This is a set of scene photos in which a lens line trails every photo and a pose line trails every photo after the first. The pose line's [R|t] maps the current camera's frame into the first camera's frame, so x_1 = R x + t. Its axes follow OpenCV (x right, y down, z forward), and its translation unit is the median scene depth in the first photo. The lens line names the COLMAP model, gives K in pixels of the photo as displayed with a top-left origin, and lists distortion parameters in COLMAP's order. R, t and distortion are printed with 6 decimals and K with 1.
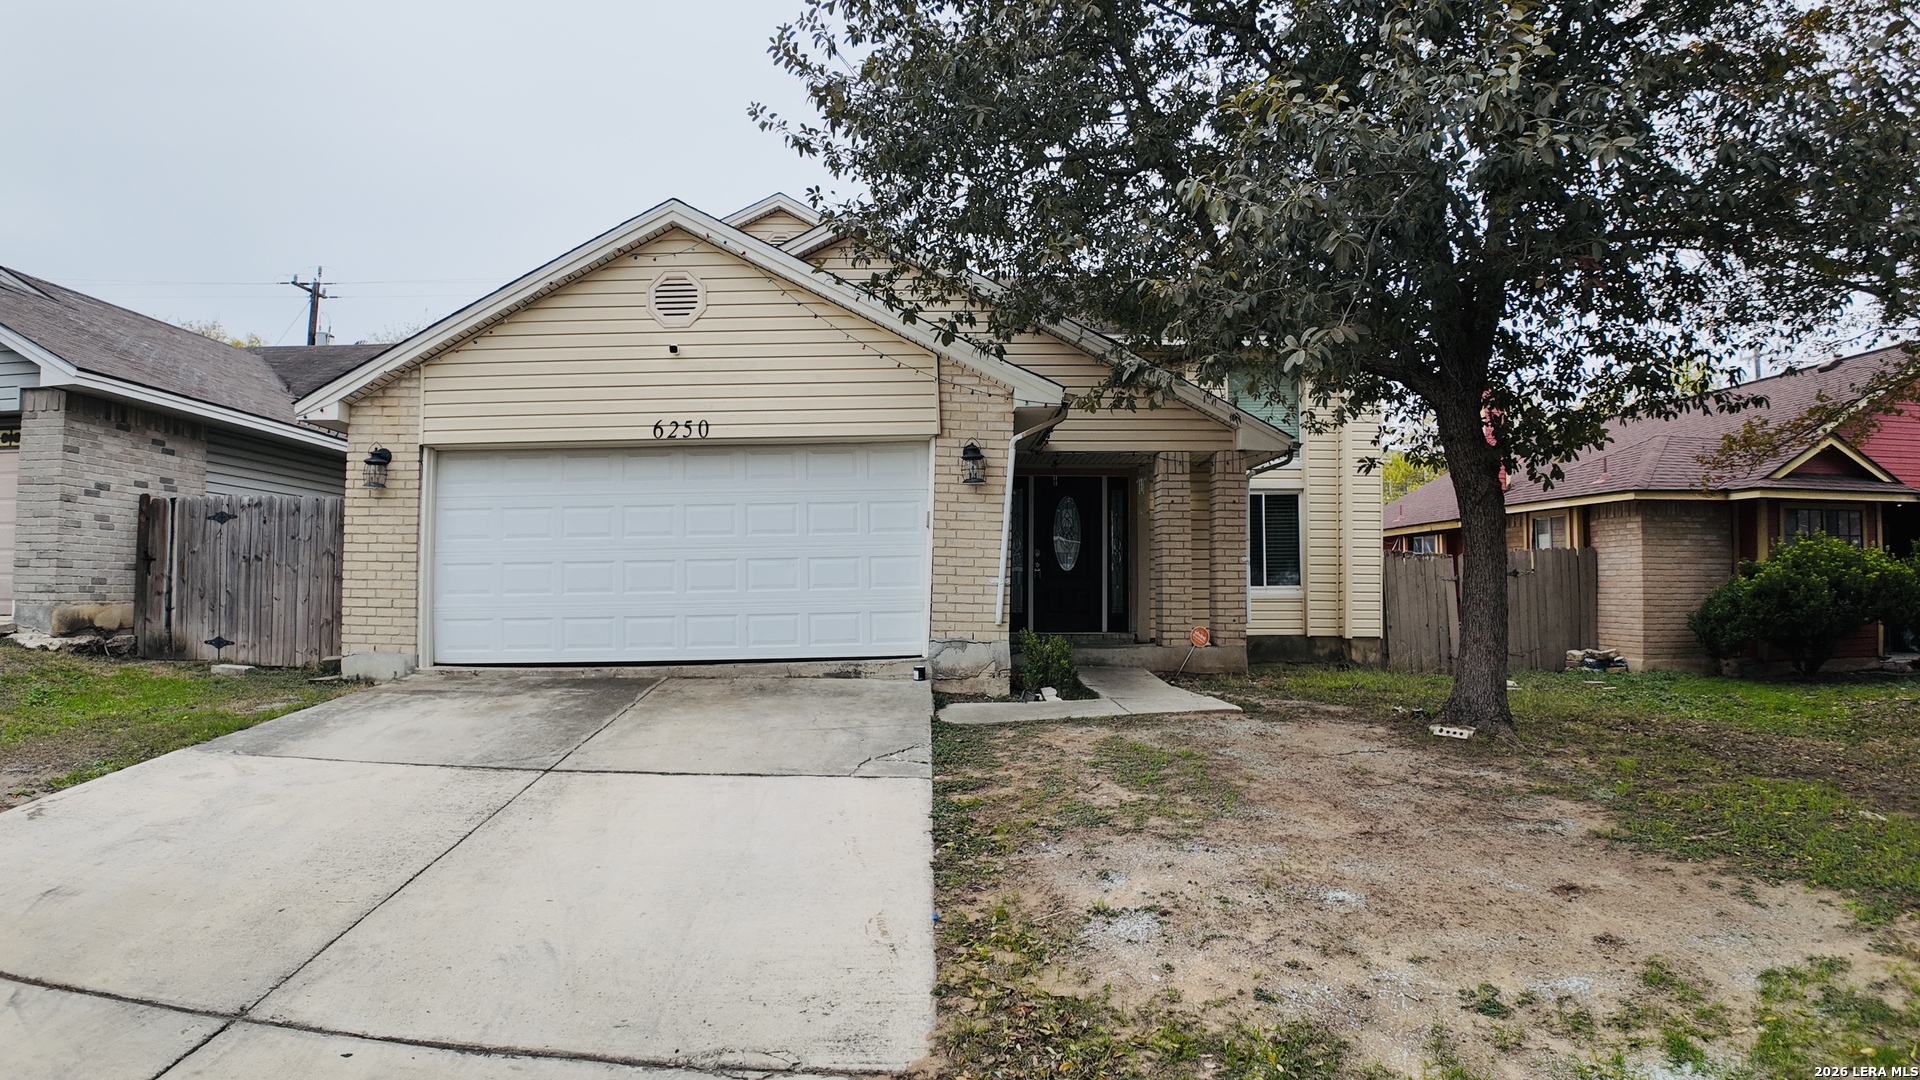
lens RADIAL K [[1018.1, 0, 953.6], [0, 1018.1, 539.6], [0, 0, 1]] dist [-0.085234, -0.025356]
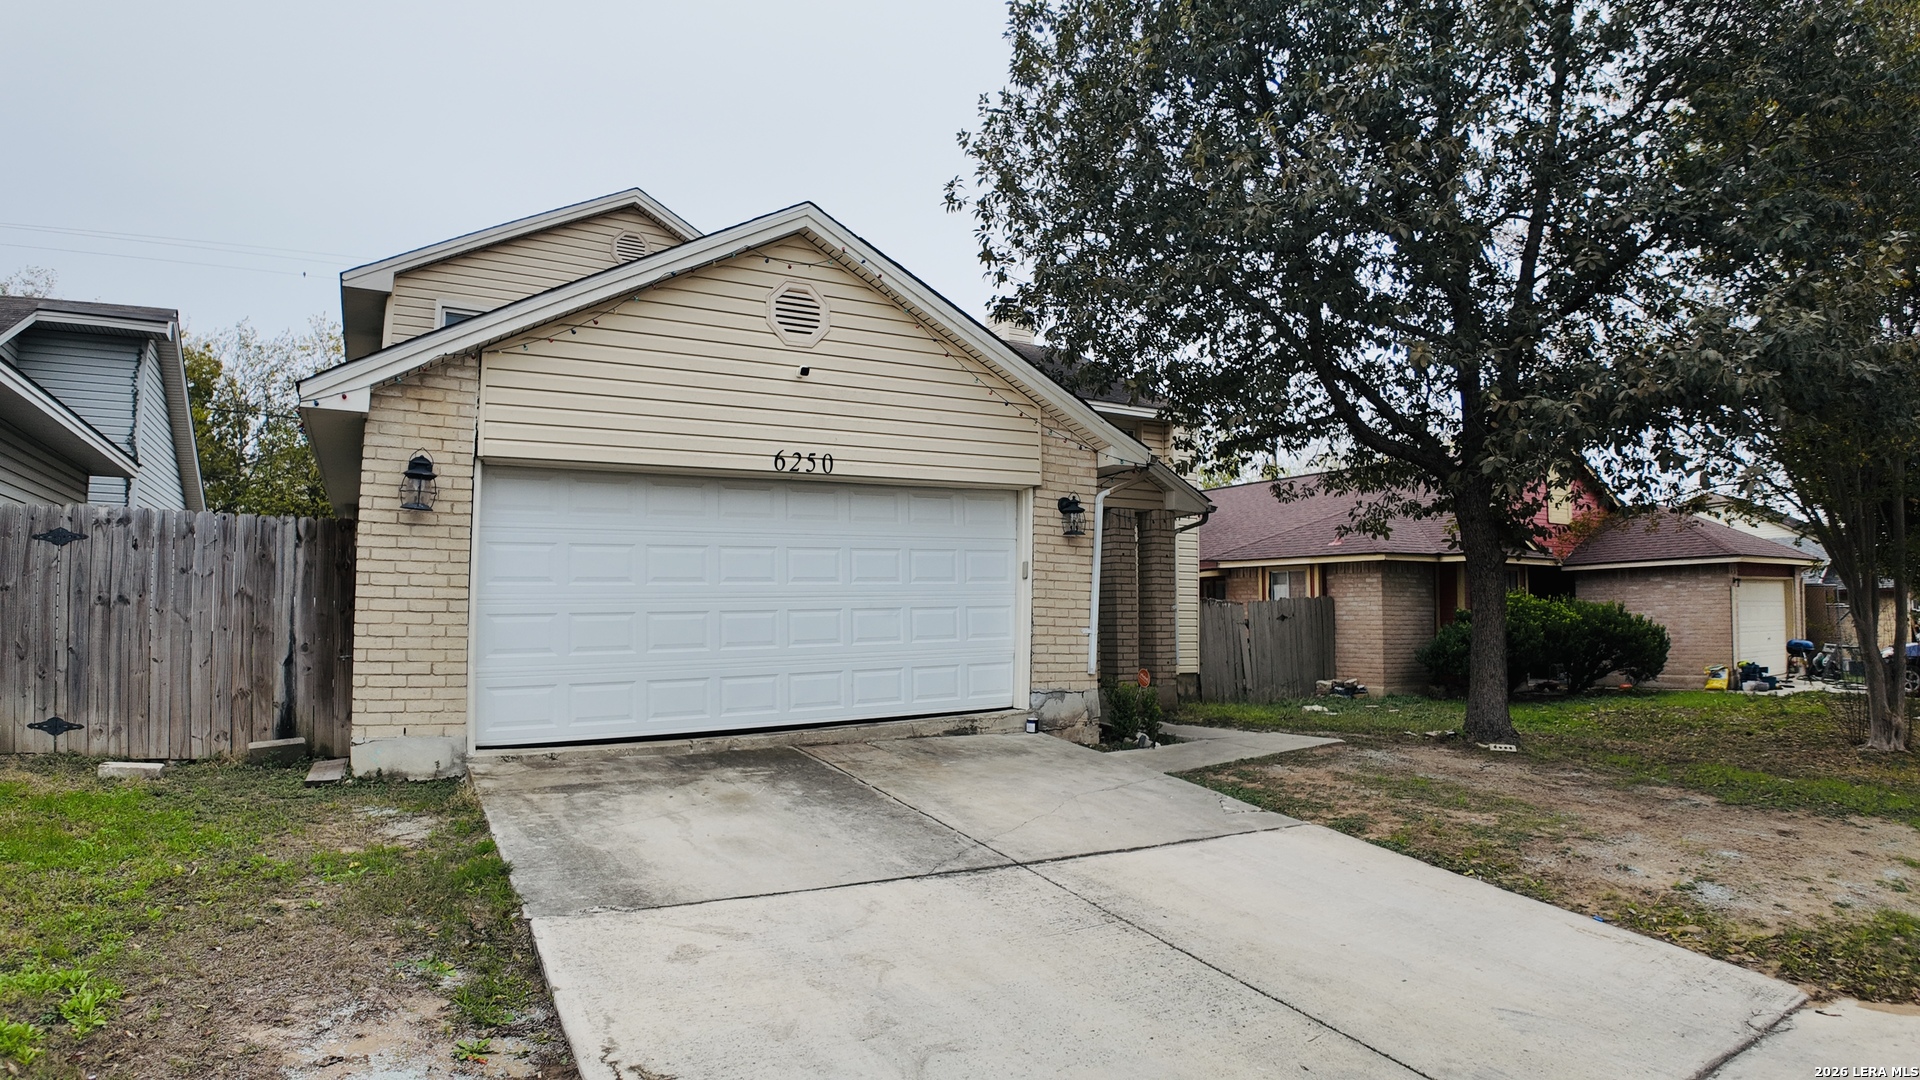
lens RADIAL K [[1018.1, 0, 953.6], [0, 1018.1, 539.6], [0, 0, 1]] dist [-0.085234, -0.025356]
pose [[0.877057, 0.035115, 0.479101, -0.563535], [-0.019922, 0.999126, -0.036759, -0.011495], [-0.479972, 0.022695, 0.876990, 0.159123]]
